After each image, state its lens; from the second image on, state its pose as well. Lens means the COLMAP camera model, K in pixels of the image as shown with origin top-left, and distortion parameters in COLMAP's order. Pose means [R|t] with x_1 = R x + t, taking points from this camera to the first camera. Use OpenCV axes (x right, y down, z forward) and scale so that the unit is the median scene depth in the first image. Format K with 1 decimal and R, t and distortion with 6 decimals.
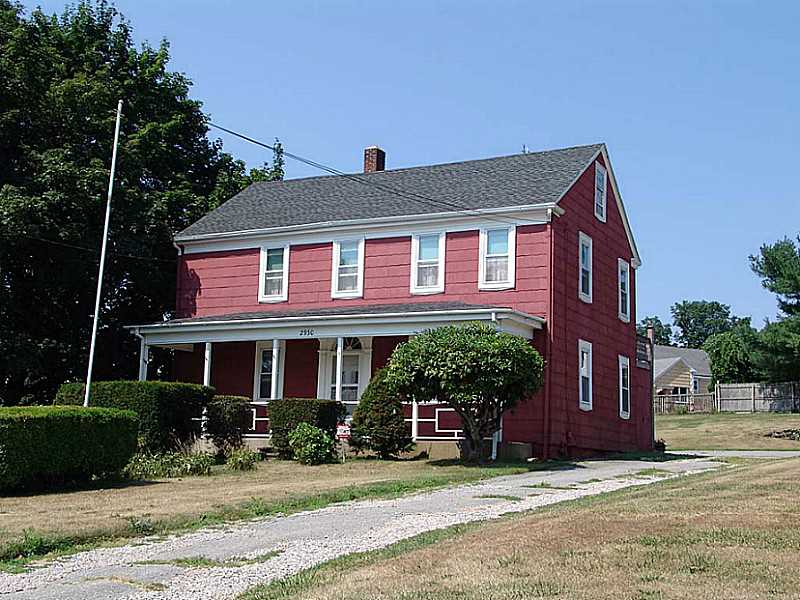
lens RADIAL K [[1059.3, 0, 400.0], [0, 1059.3, 300.0], [0, 0, 1]] dist [0.009213, -0.008596]
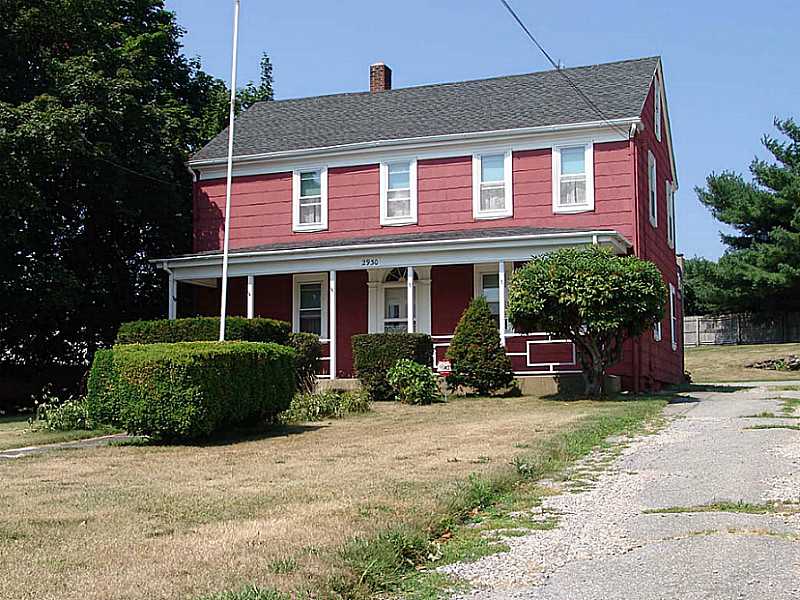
lens RADIAL K [[1097.2, 0, 400.0], [0, 1097.2, 300.0], [0, 0, 1]] dist [0.008860, 0.073925]
pose [[0.993345, -0.020397, 0.113357, -0.161355], [0.014279, 0.998411, 0.054519, 0.011570], [-0.114289, -0.052538, 0.992057, 0.058593]]
